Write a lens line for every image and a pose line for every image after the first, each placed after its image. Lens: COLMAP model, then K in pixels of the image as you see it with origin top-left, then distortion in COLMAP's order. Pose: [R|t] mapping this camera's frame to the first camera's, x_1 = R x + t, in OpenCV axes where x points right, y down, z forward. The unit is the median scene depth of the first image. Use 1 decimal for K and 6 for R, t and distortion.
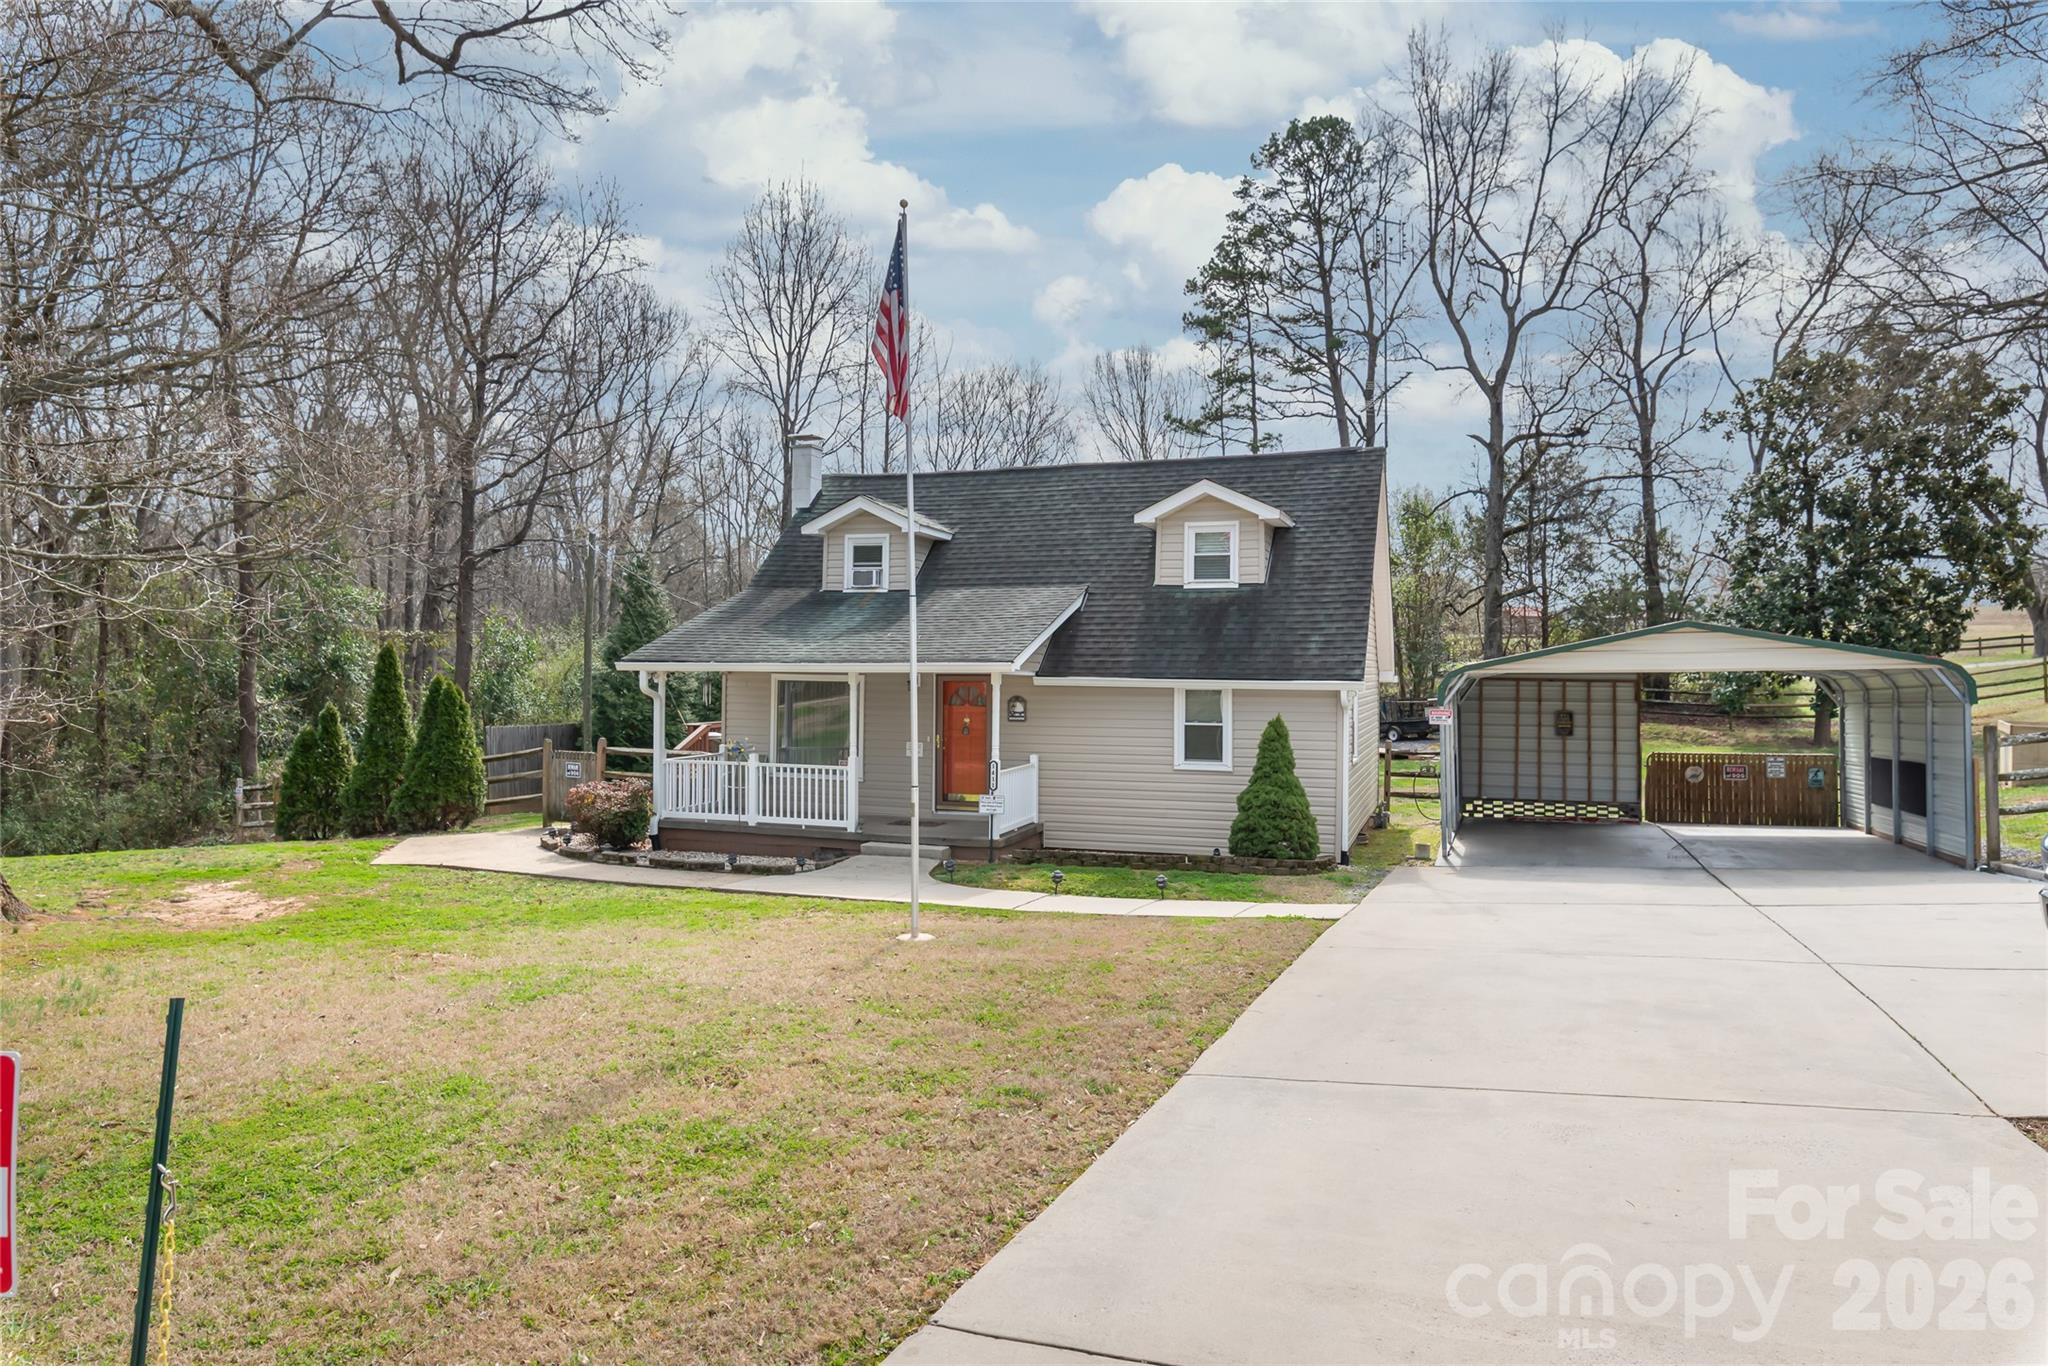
lens RADIAL K [[1198.8, 0, 1033.1], [0, 1198.8, 676.1], [0, 0, 1]] dist [0.001718, -0.000322]
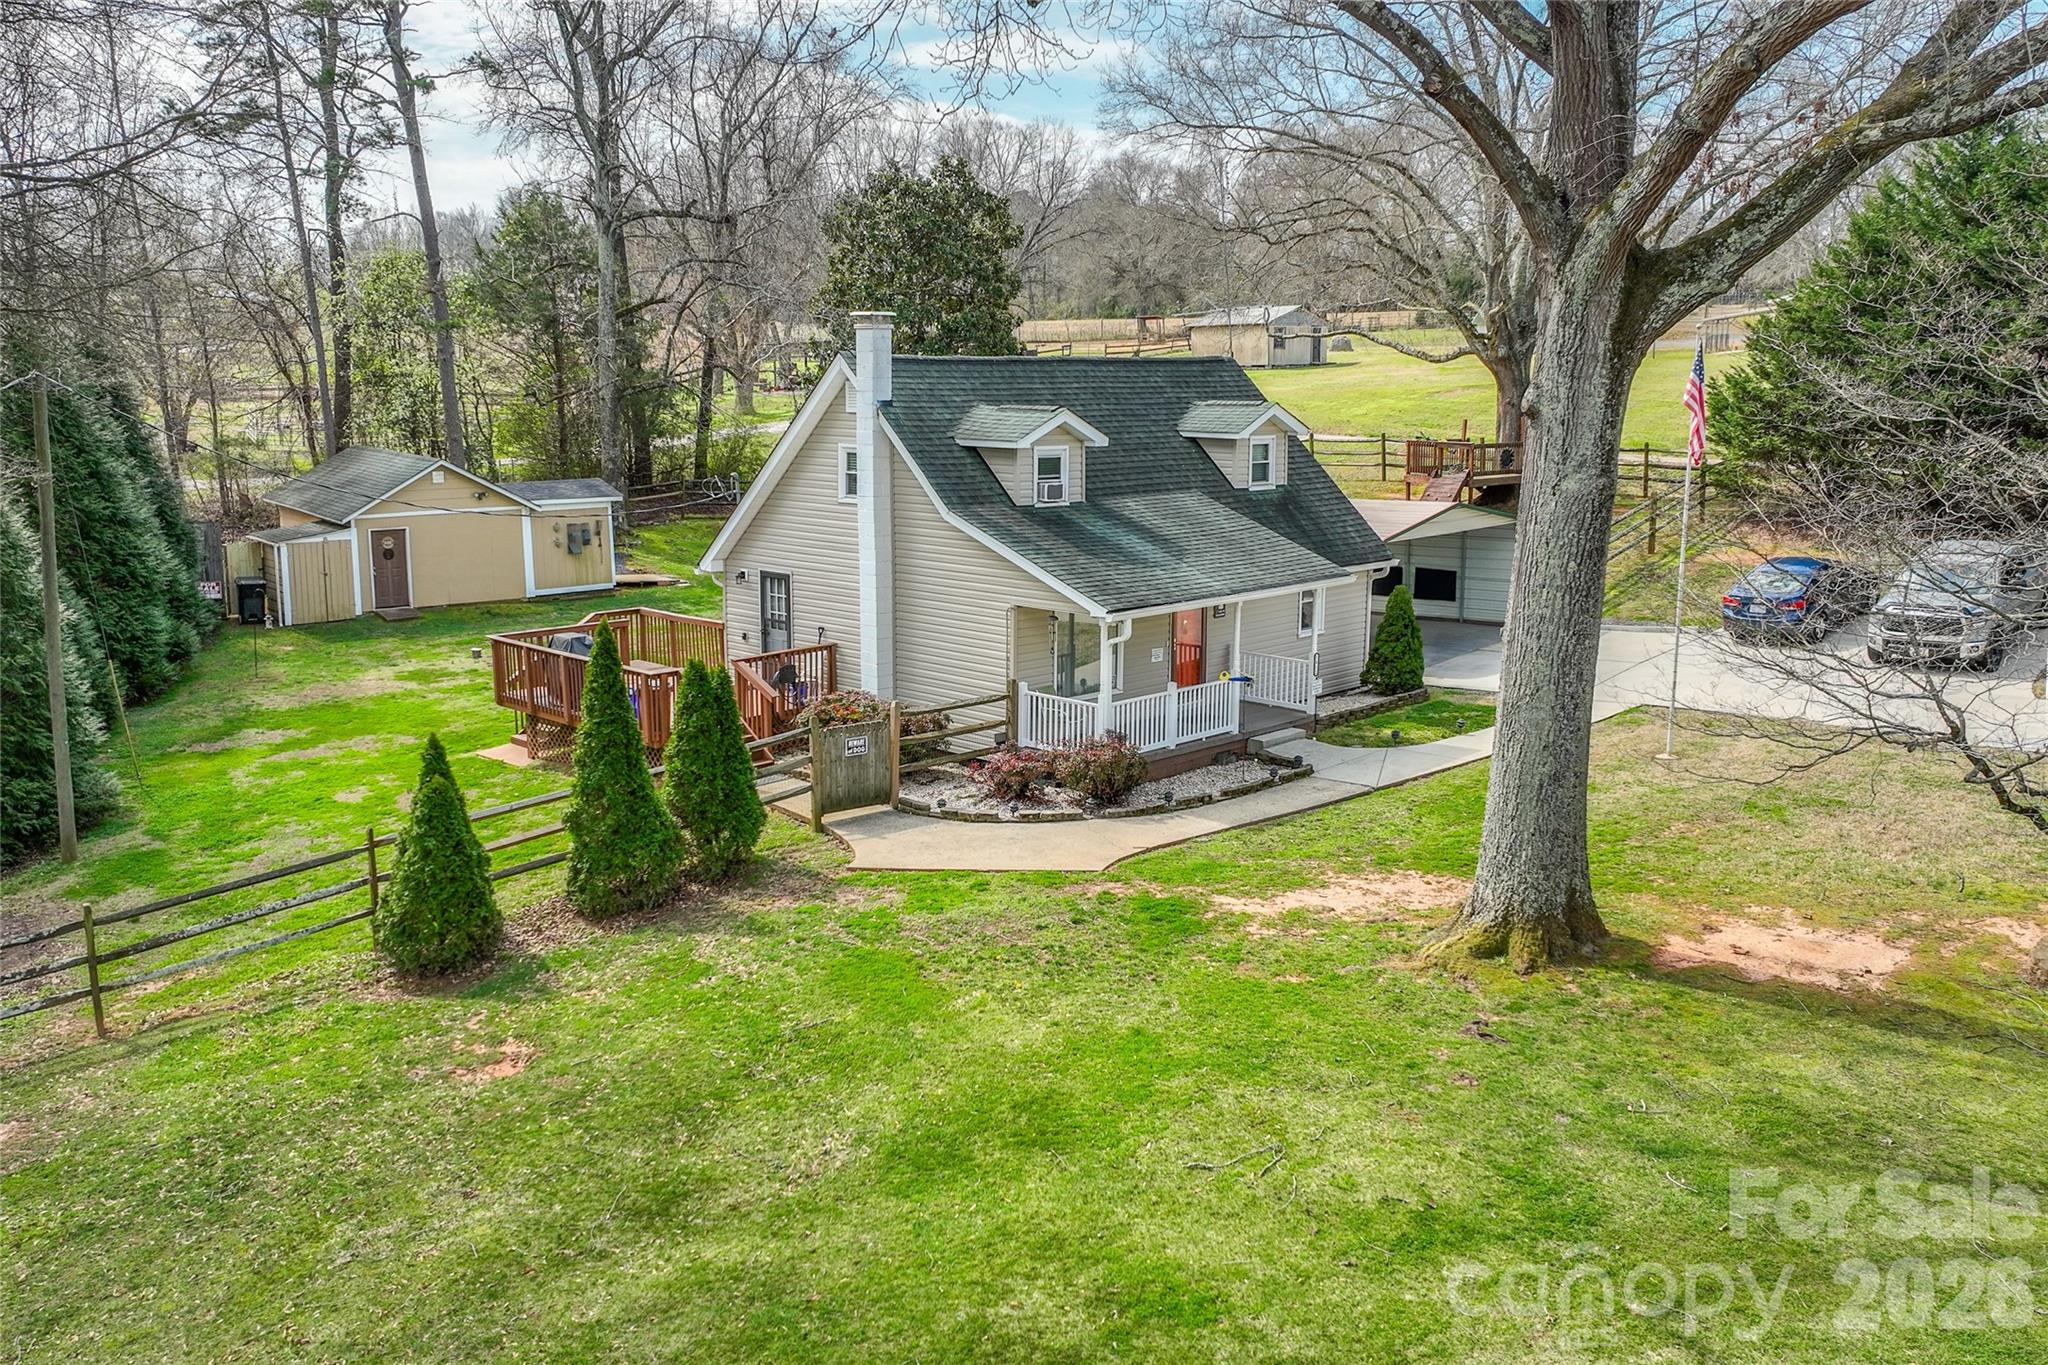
lens RADIAL K [[1658.7, 0, 1024.0], [0, 1658.7, 682.5], [0, 0, 1]] dist [0.000596, 0.001876]
pose [[0.424504, -0.173580, 0.888632, -1.341872], [0.000610, 0.981506, 0.191430, -0.181642], [-0.905426, -0.080721, 0.416759, 0.429216]]
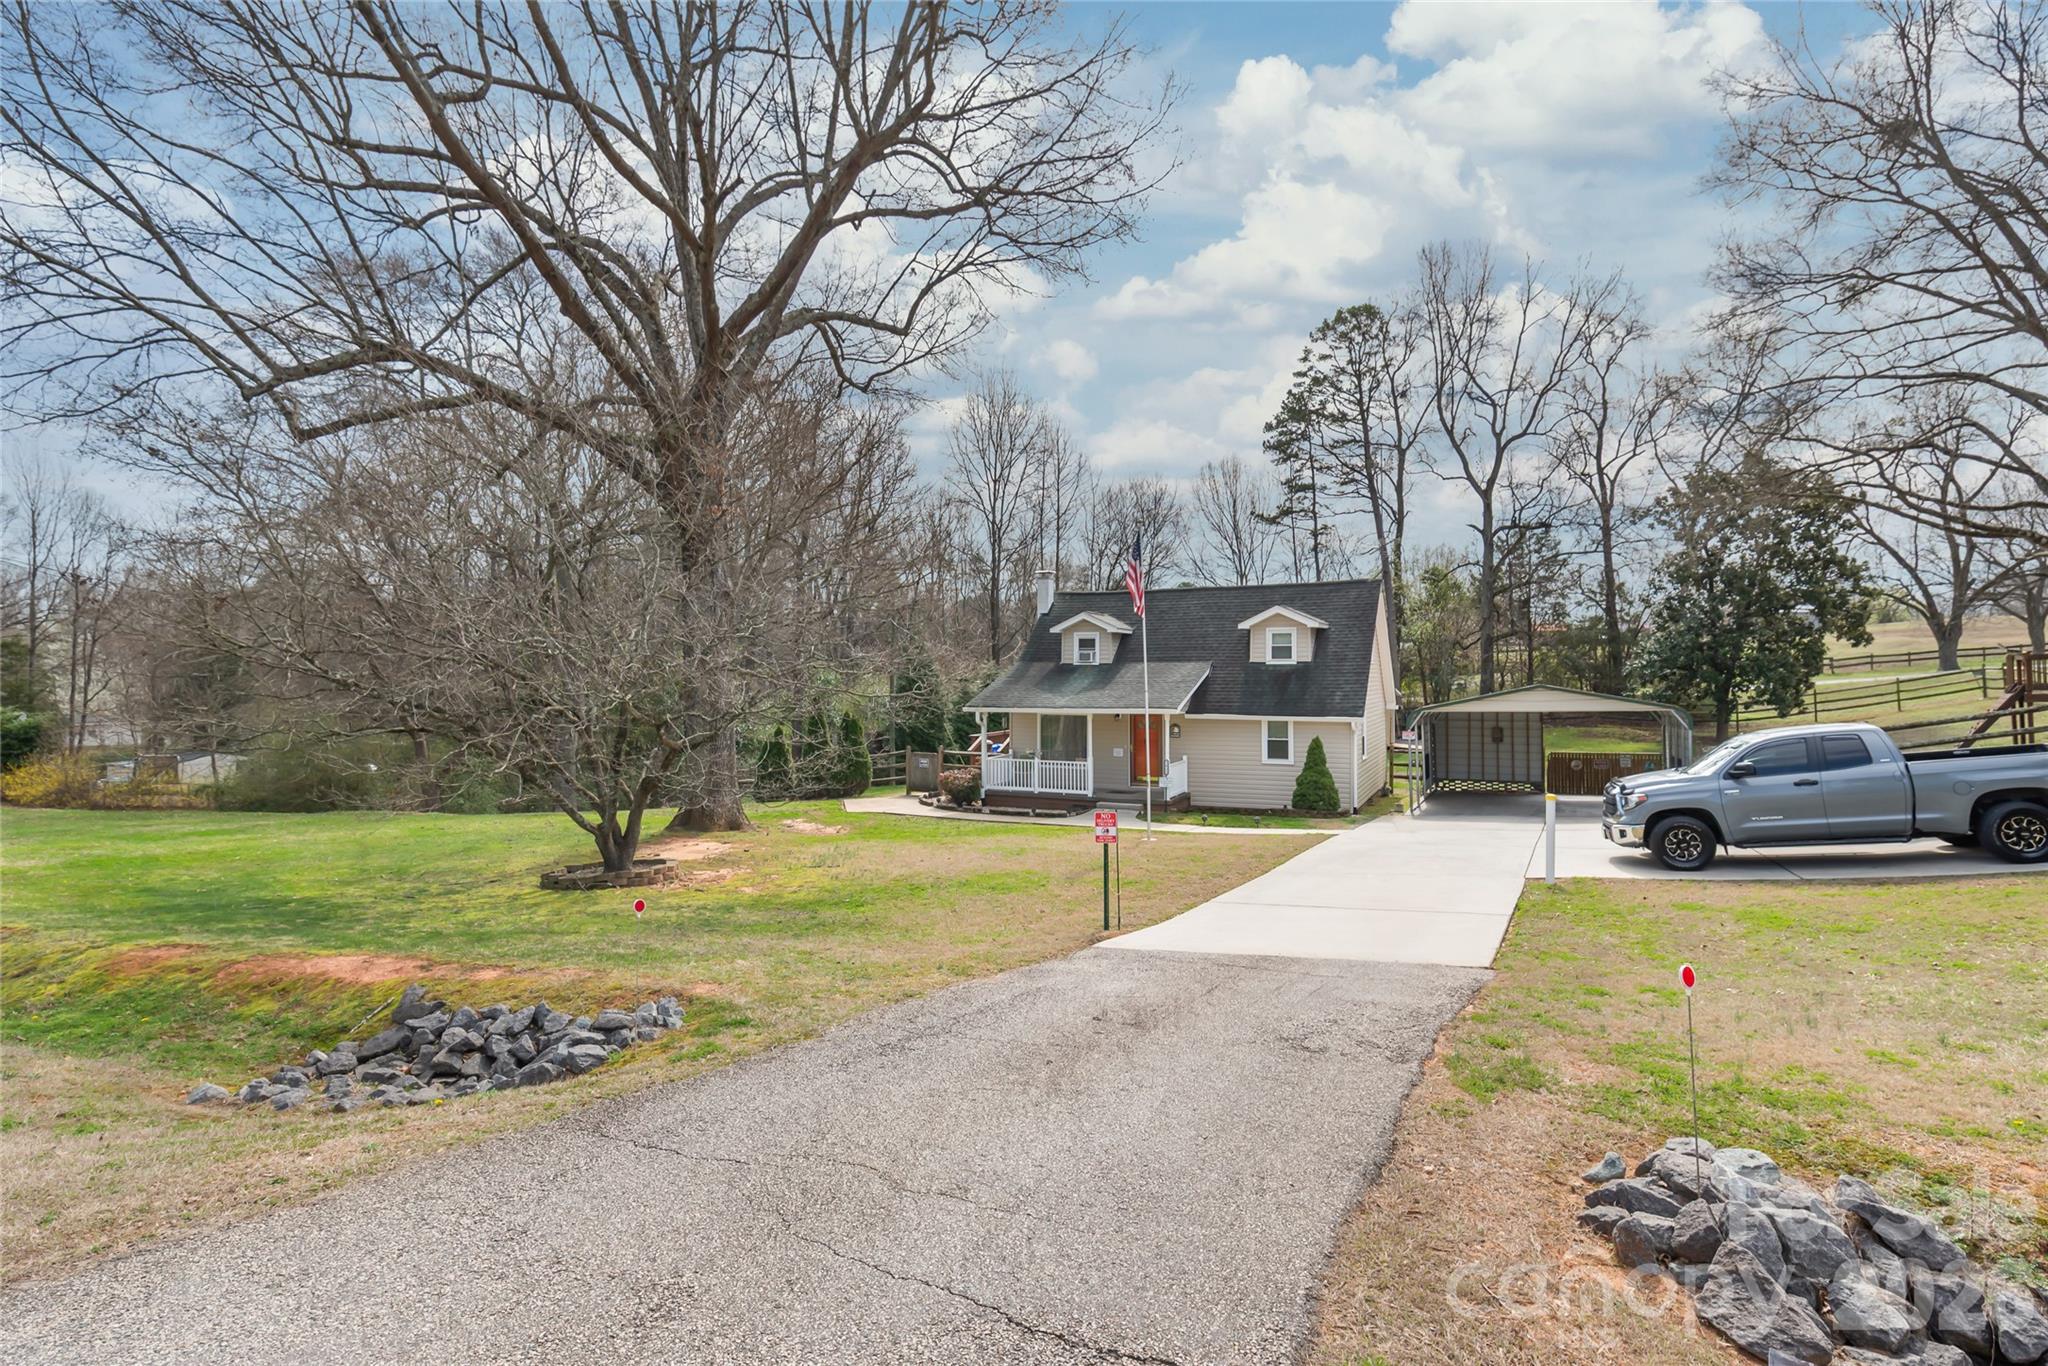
lens RADIAL K [[960.2, 0, 1036.4], [0, 960.2, 671.8], [0, 0, 1]] dist [-0.000406, -0.000235]
pose [[0.993855, -0.011417, -0.110096, -0.053760], [0.010398, 0.999898, -0.009825, -0.044544], [0.110197, 0.008620, 0.993872, -0.433600]]
